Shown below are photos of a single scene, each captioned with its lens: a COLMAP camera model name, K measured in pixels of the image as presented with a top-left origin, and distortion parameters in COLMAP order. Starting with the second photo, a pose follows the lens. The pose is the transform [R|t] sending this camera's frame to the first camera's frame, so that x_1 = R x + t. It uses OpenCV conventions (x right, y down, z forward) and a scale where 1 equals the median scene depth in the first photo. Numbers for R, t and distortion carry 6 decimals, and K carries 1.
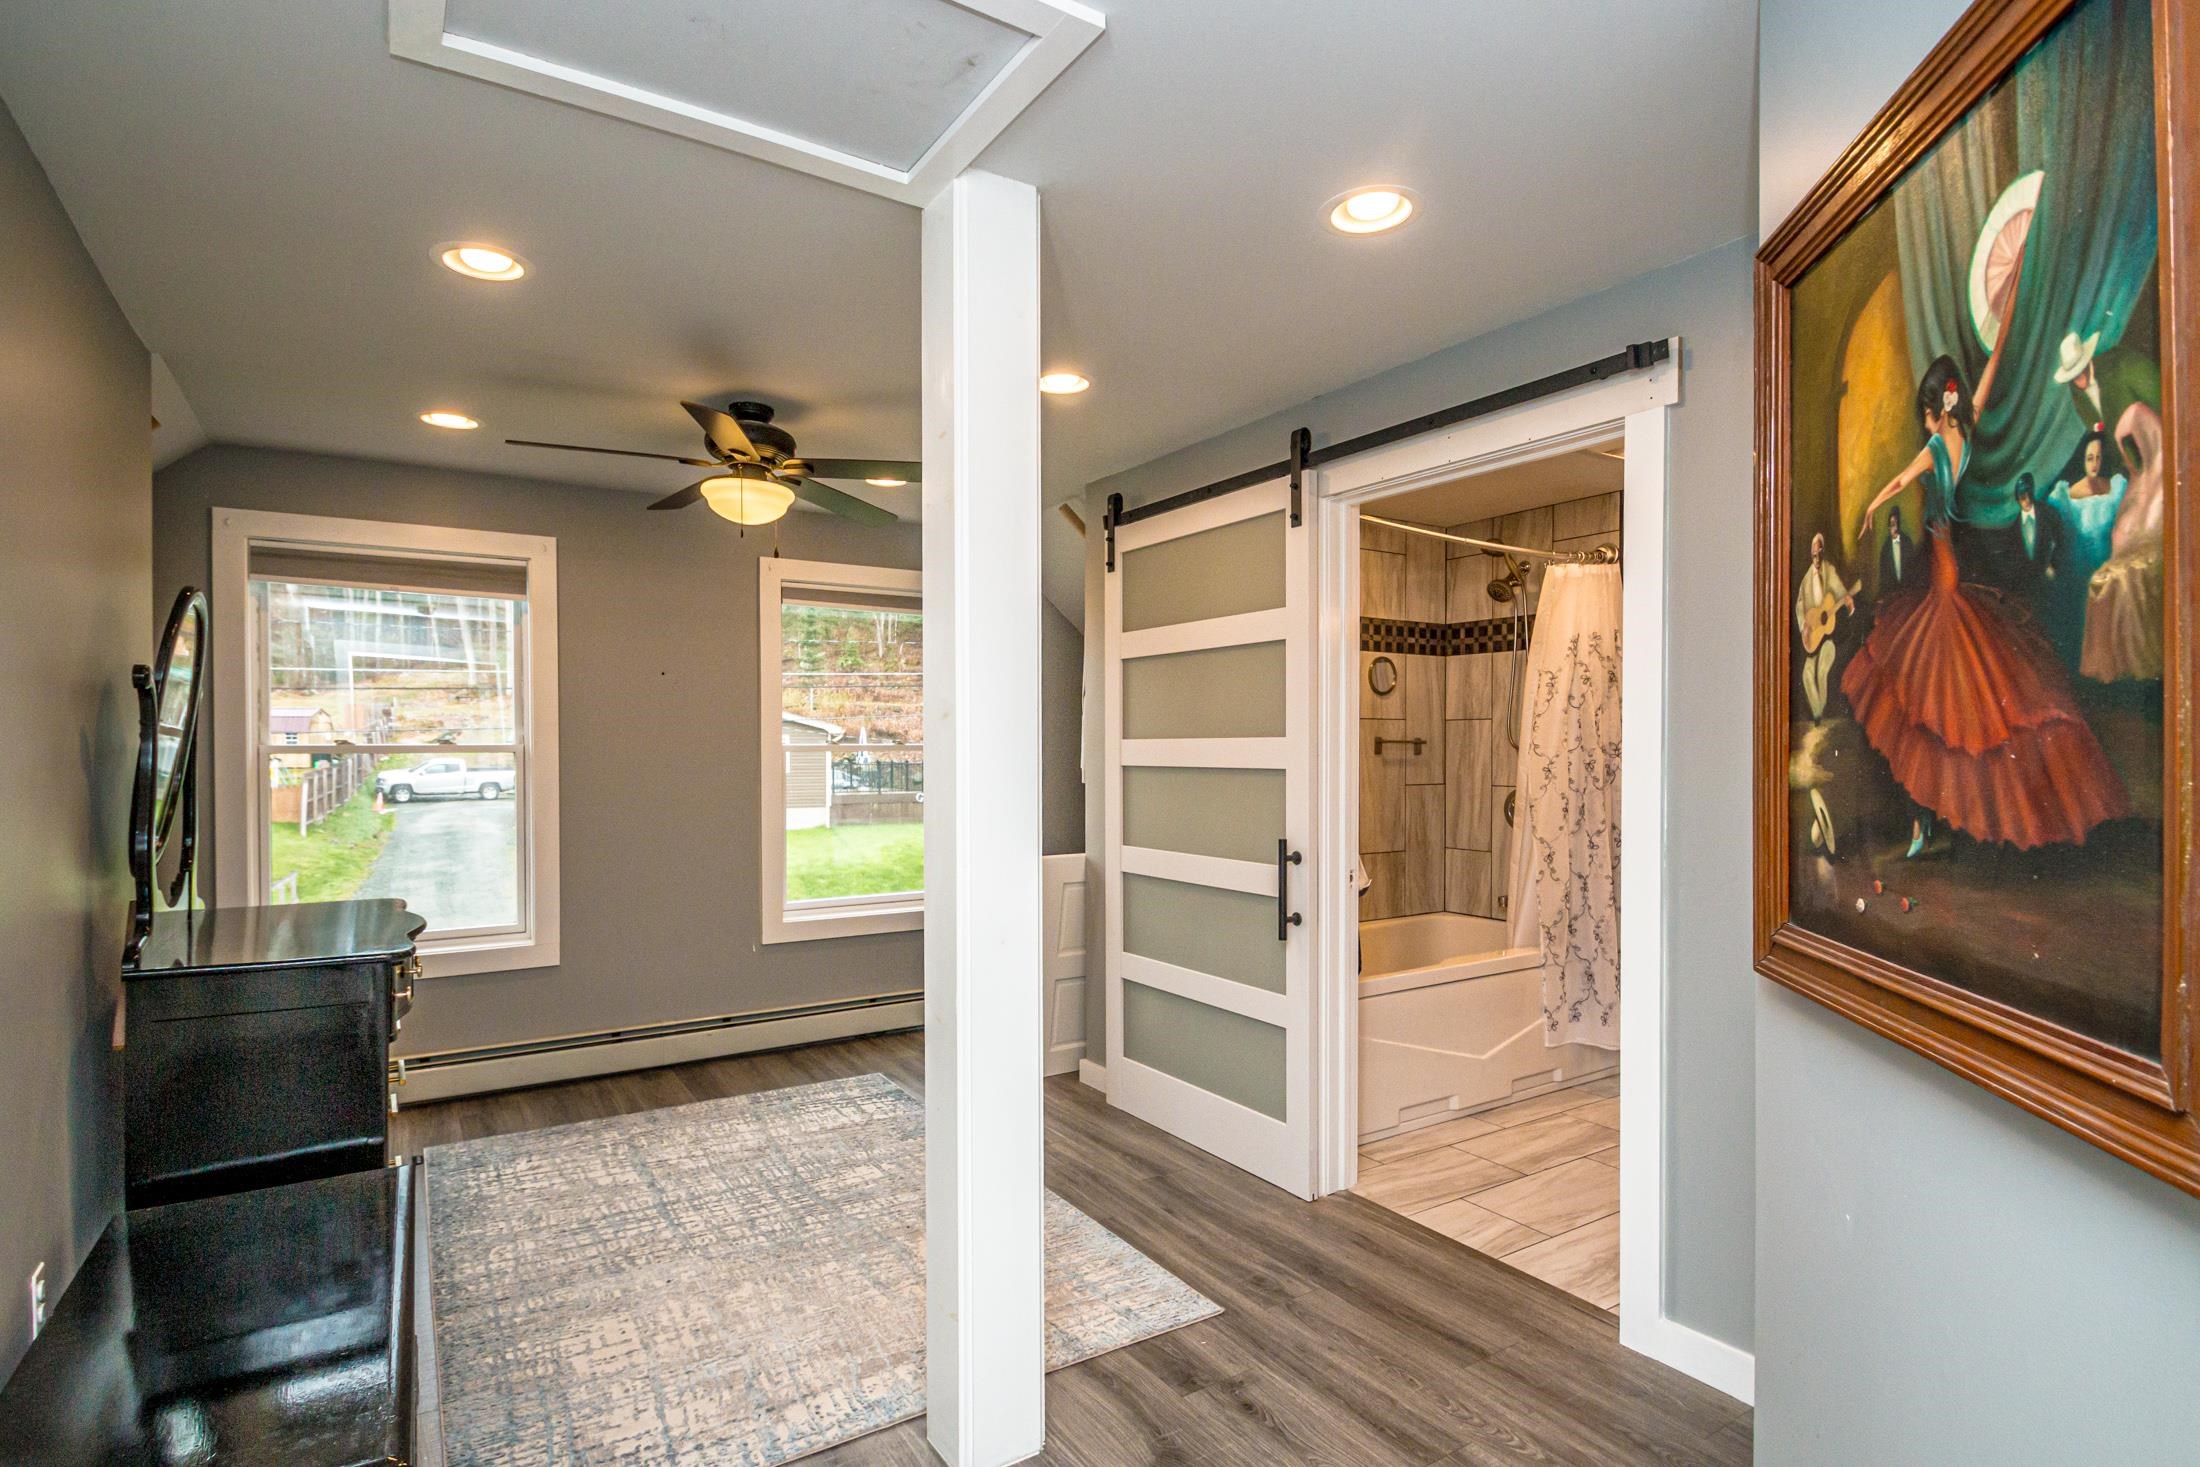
lens RADIAL K [[1035.2, 0, 1097.8], [0, 1035.2, 743.9], [0, 0, 1]] dist [0.001358, -0.010733]
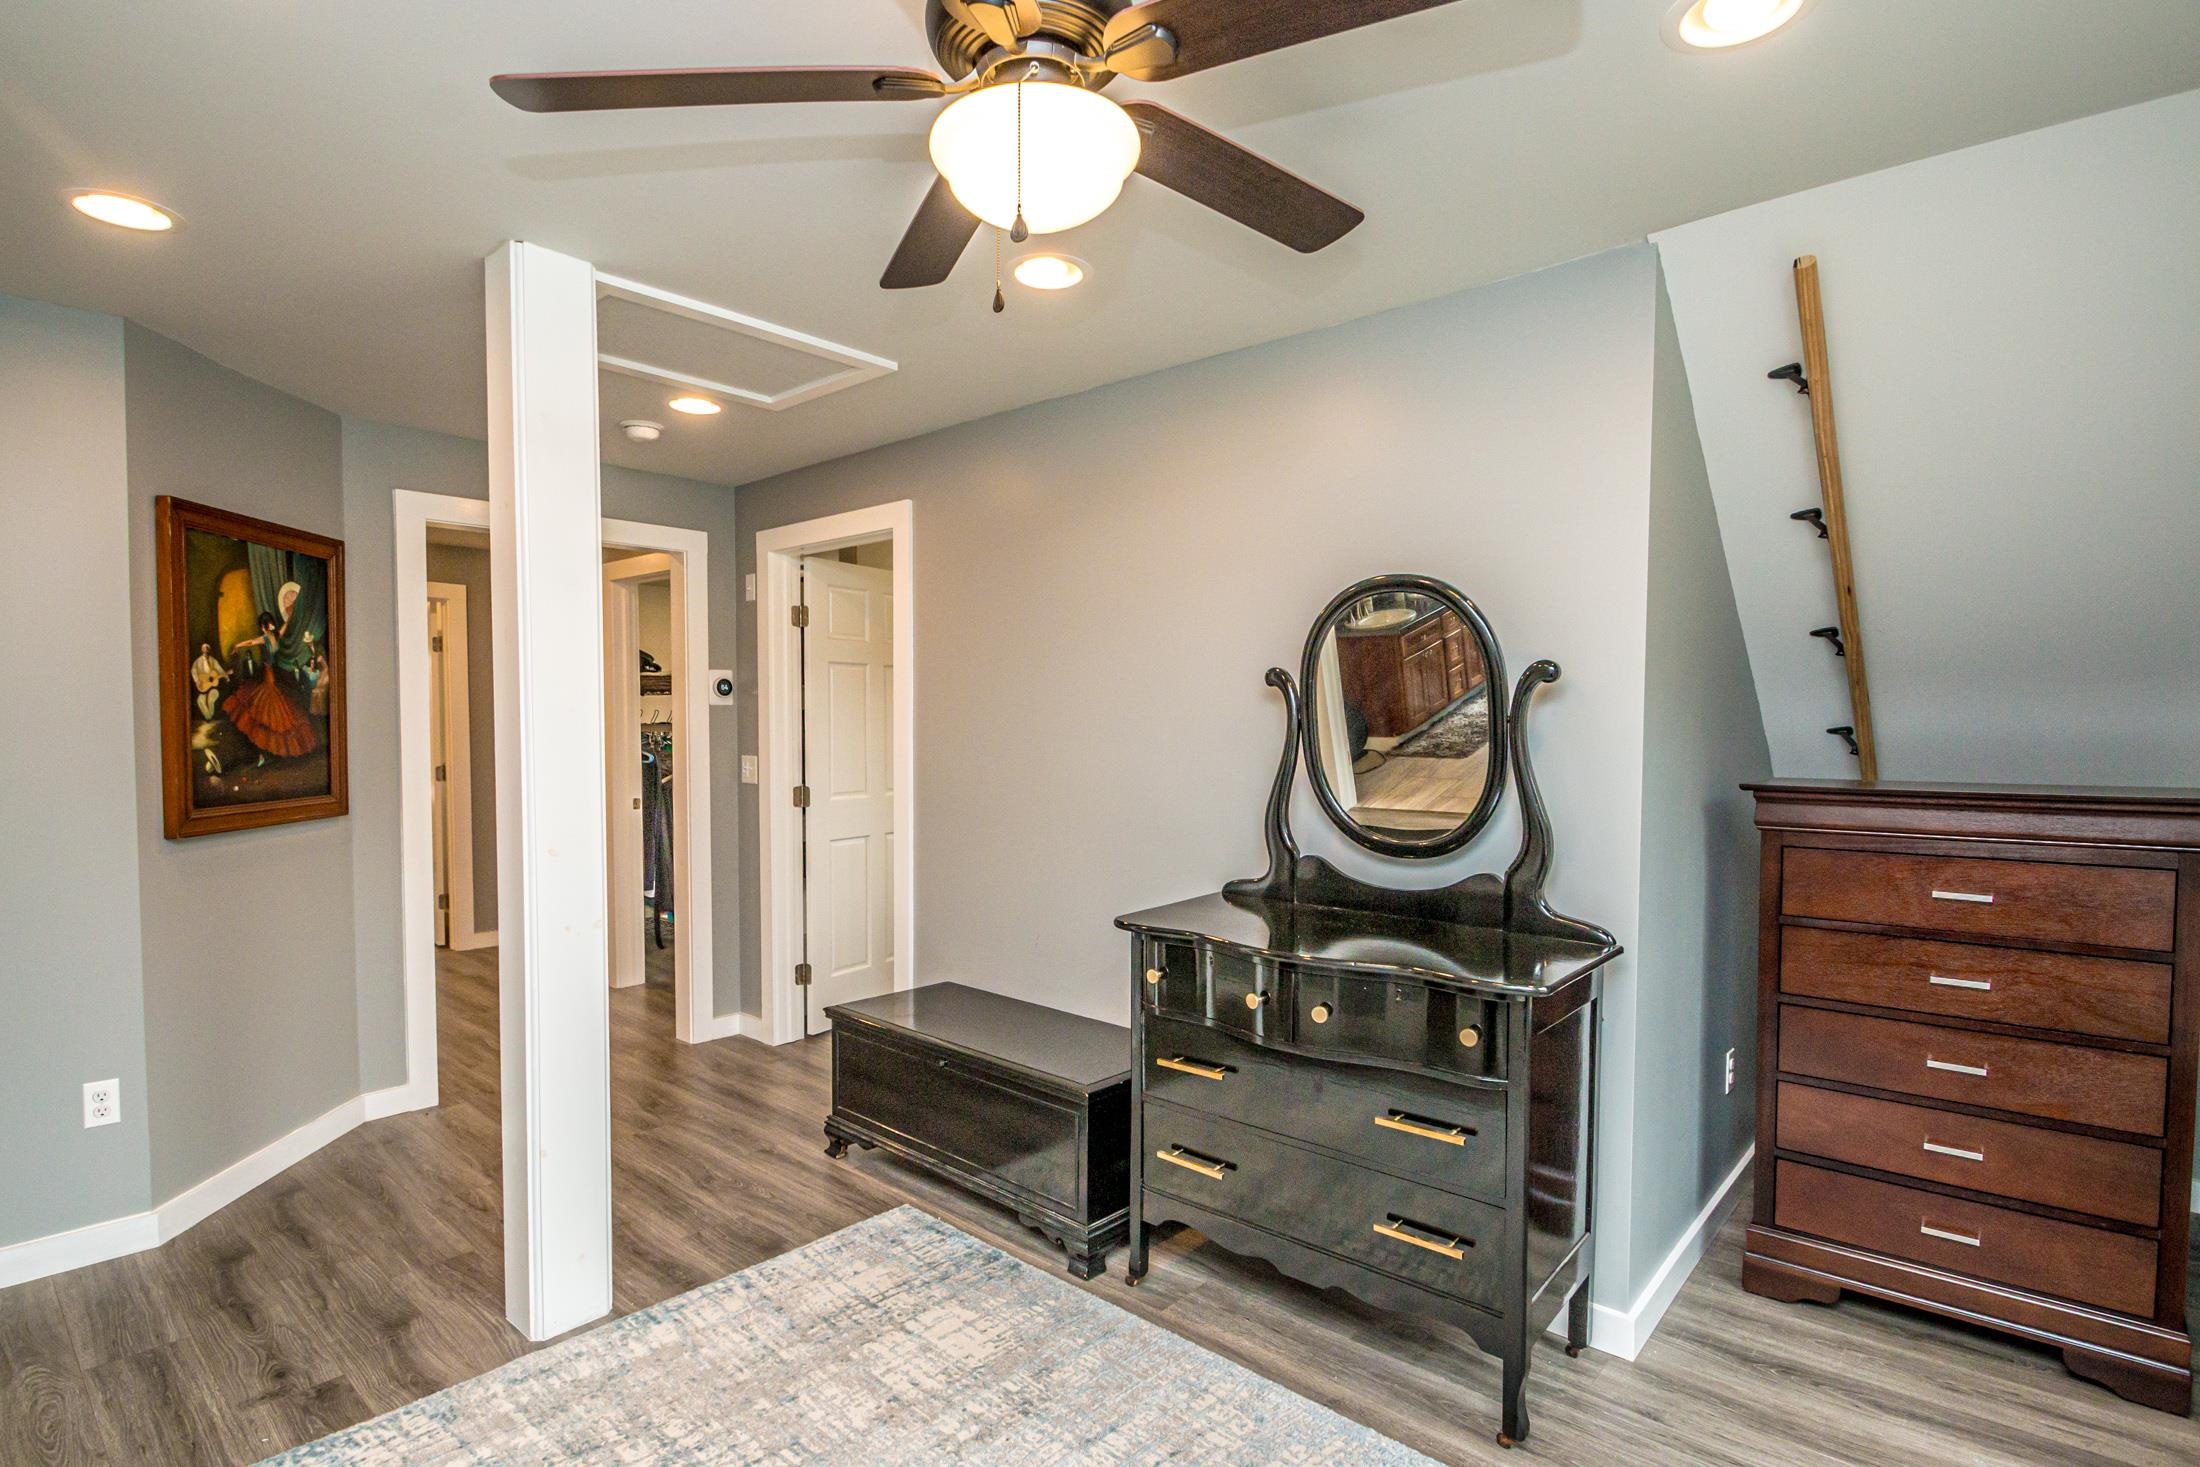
lens RADIAL K [[1035.2, 0, 1097.8], [0, 1035.2, 743.9], [0, 0, 1]] dist [0.001358, -0.010733]
pose [[-0.960015, 0.009174, -0.279799, -0.694517], [0.003095, 0.999750, 0.022158, -0.016521], [0.279932, 0.020406, -0.959803, 4.263140]]
